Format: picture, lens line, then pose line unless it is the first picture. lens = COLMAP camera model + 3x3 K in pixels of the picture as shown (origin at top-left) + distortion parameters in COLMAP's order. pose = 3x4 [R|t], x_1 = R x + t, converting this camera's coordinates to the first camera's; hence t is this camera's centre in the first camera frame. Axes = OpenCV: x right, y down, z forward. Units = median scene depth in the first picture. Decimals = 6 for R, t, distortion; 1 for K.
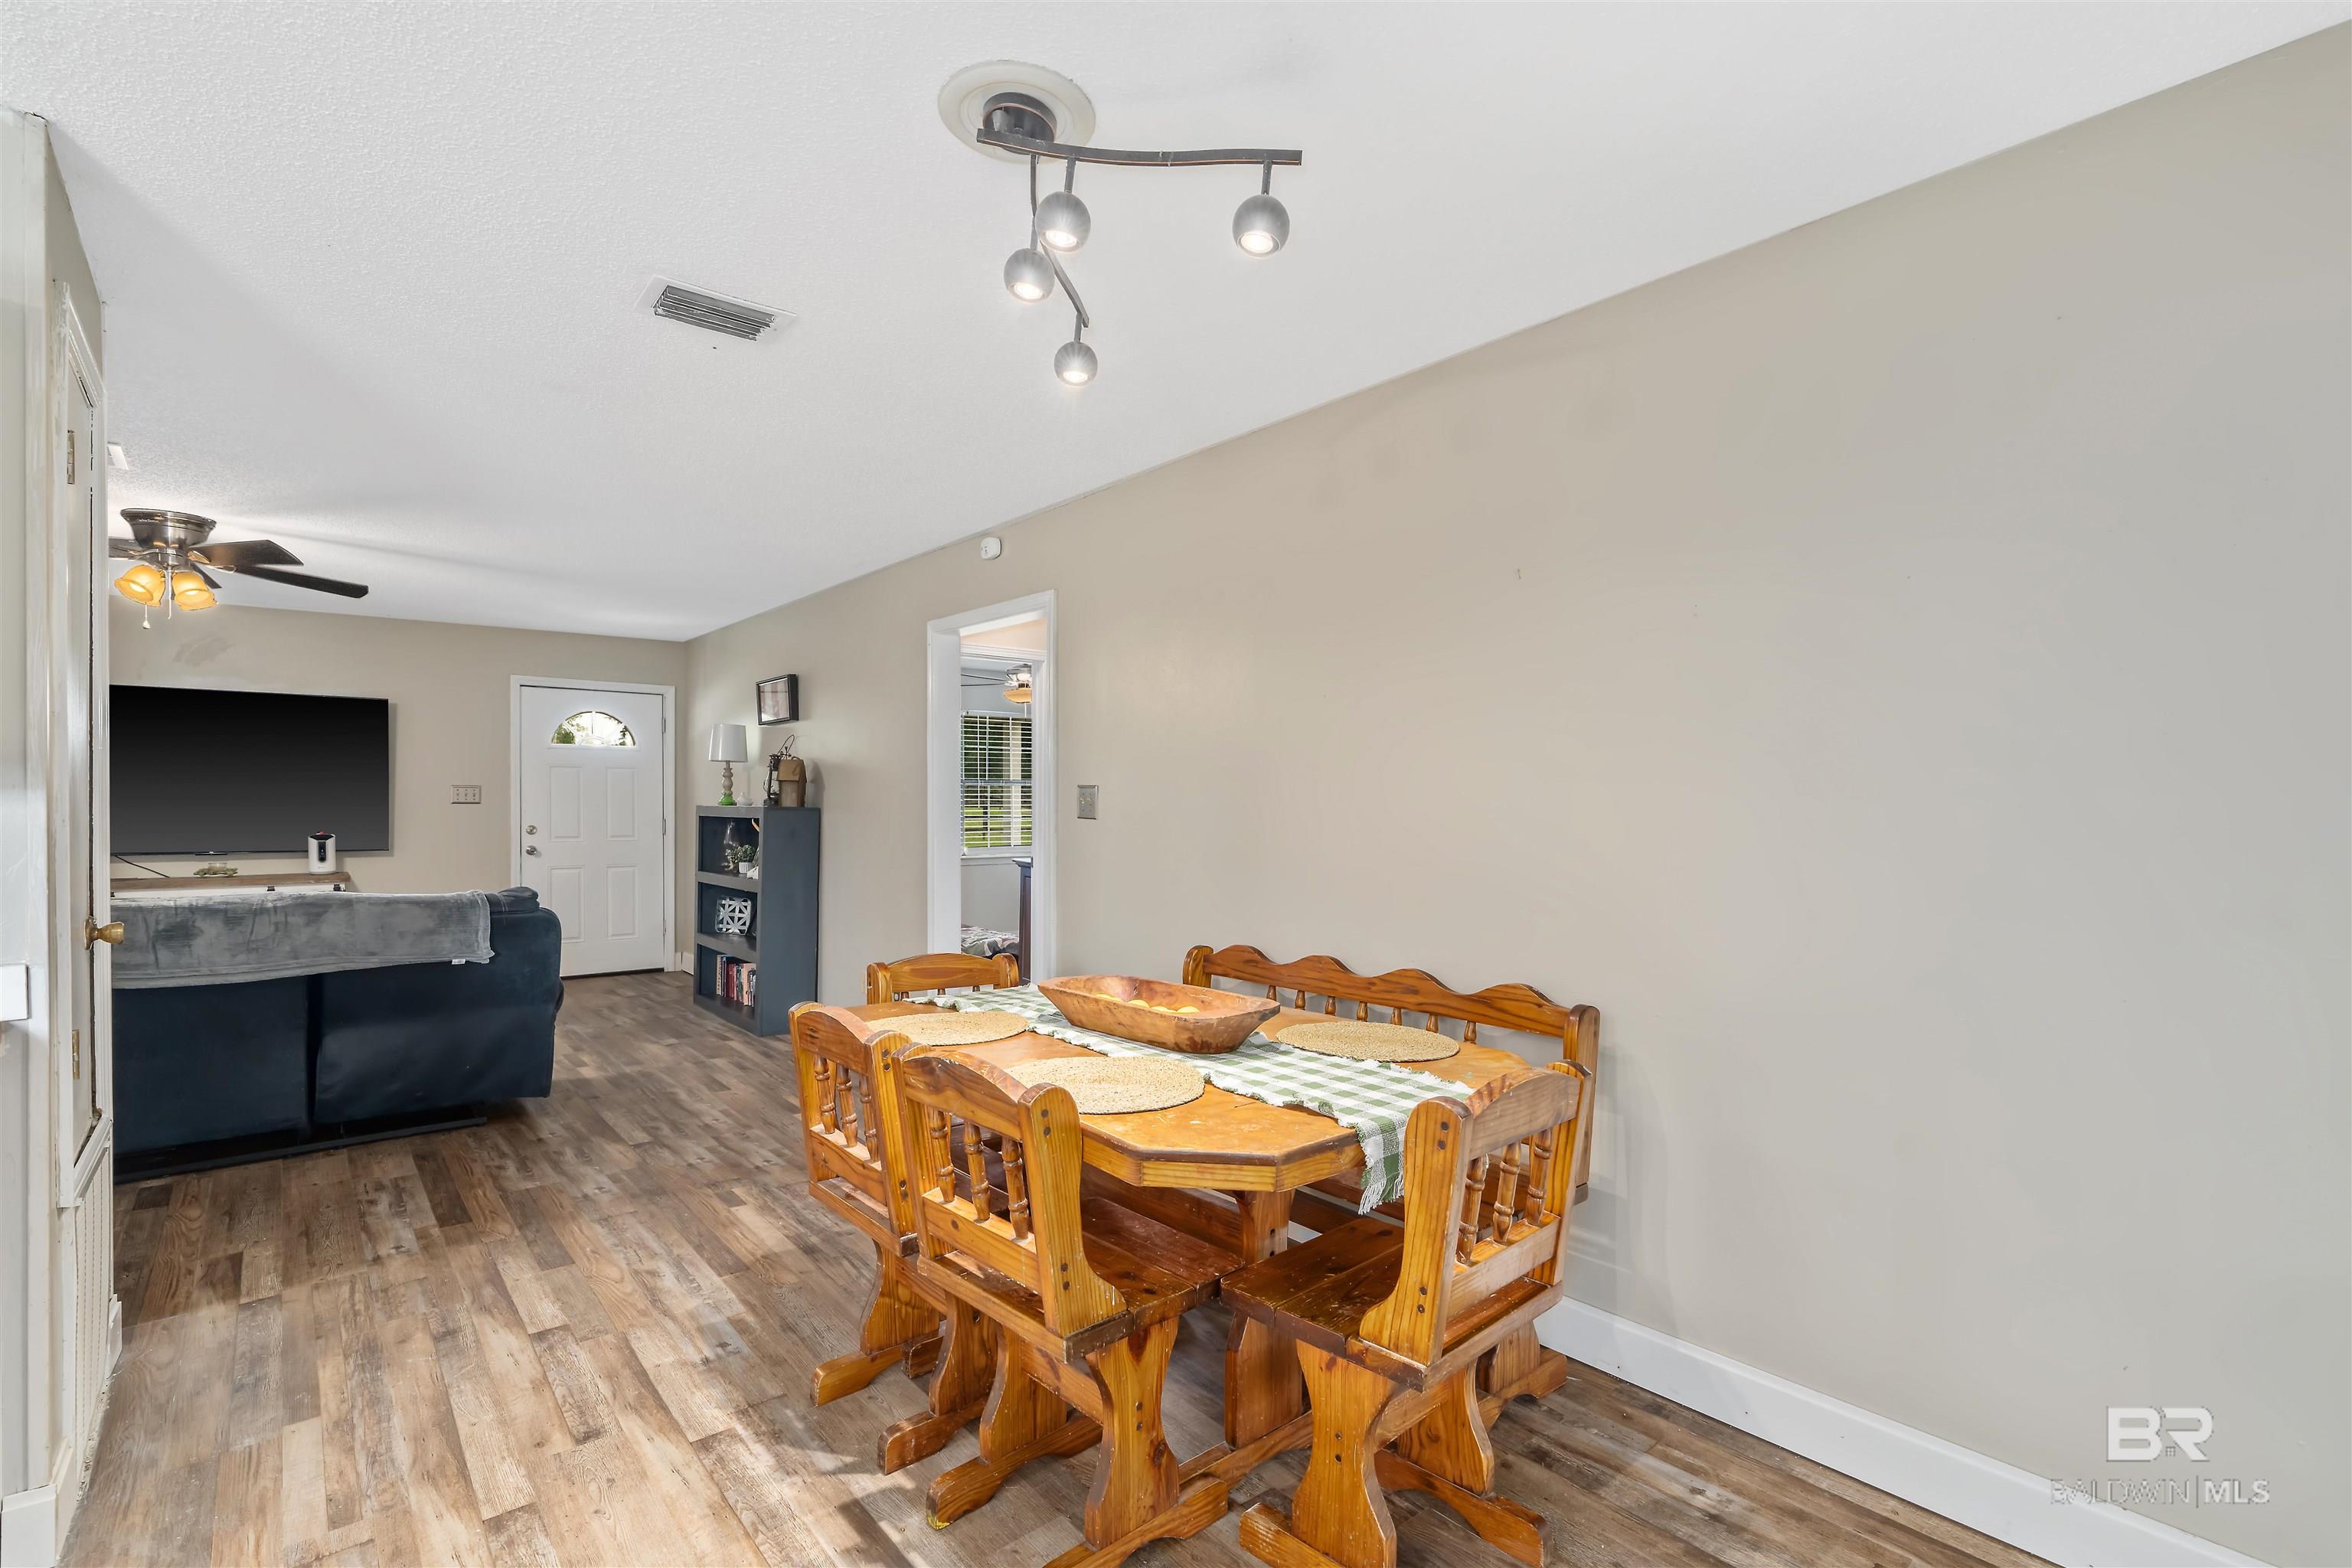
lens RADIAL K [[1067.1, 0, 1169.6], [0, 1067.1, 811.1], [0, 0, 1]] dist [-0.000311, 0.000033]
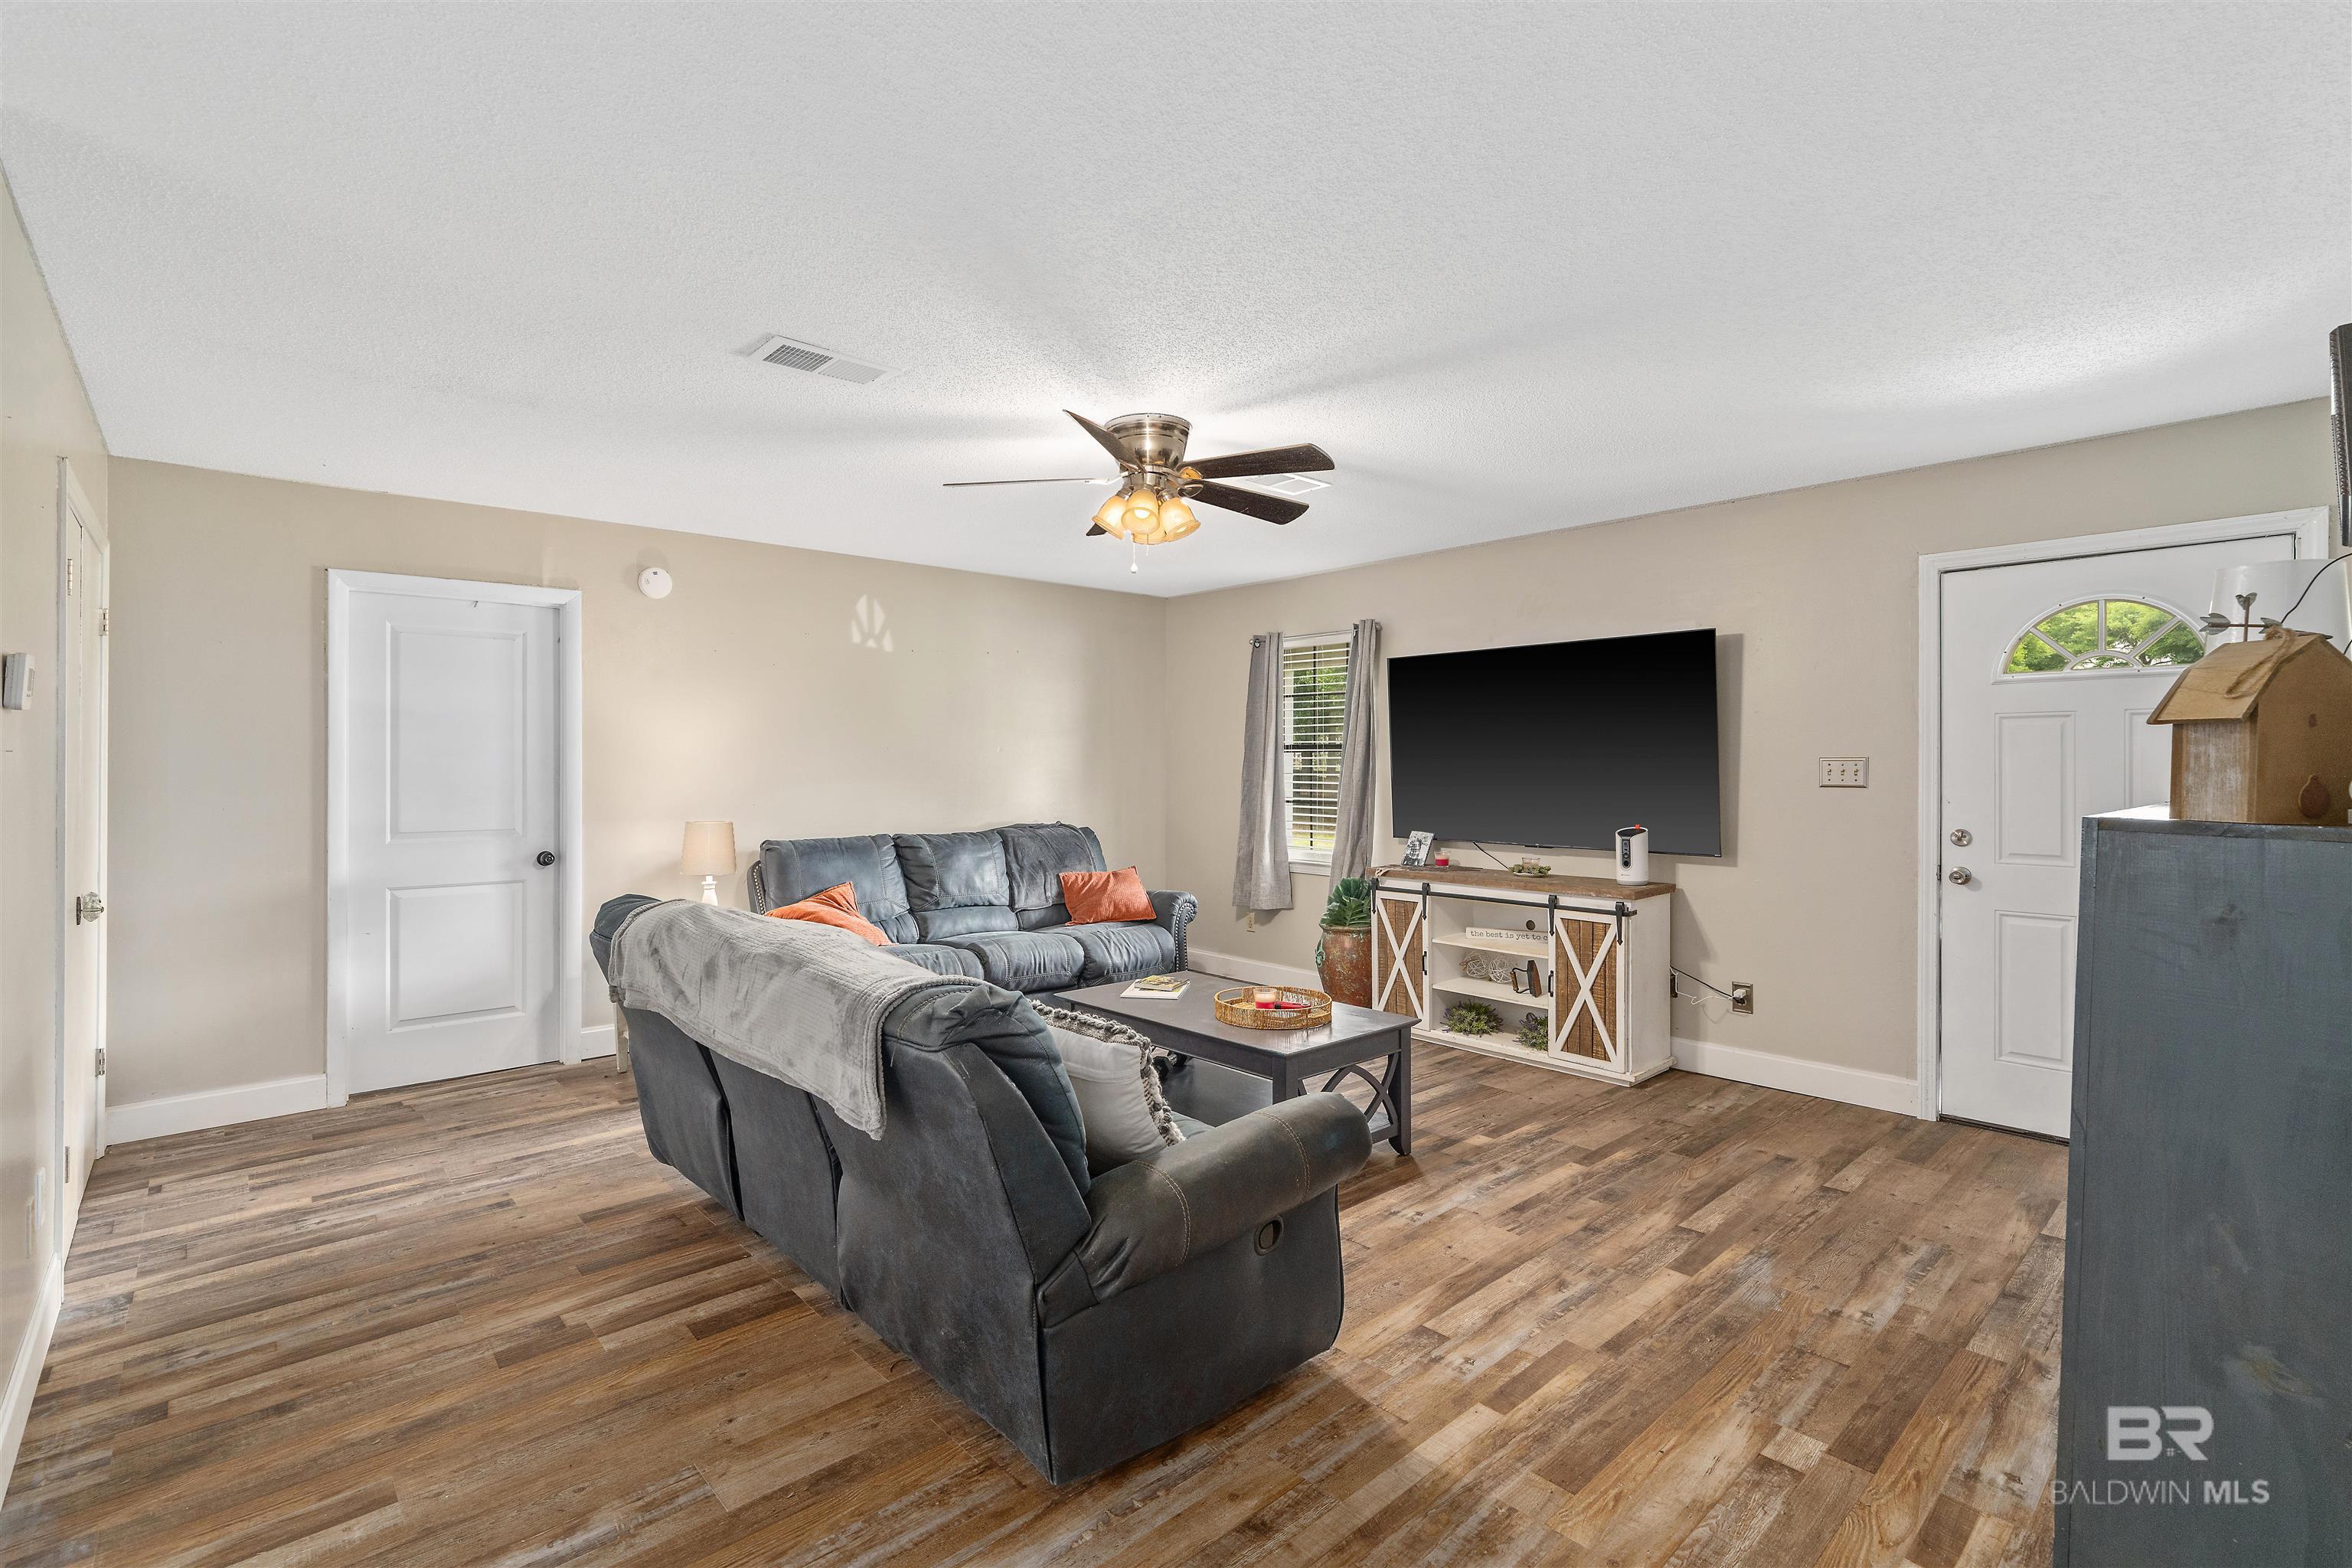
lens RADIAL K [[1053.2, 0, 1177.7], [0, 1053.2, 765.8], [0, 0, 1]] dist [-0.000572, 0.000065]
pose [[0.043292, -0.006056, -0.999044, -0.100551], [-0.009553, 0.999933, -0.006476, -0.012716], [0.999017, 0.009824, 0.043231, 0.669860]]
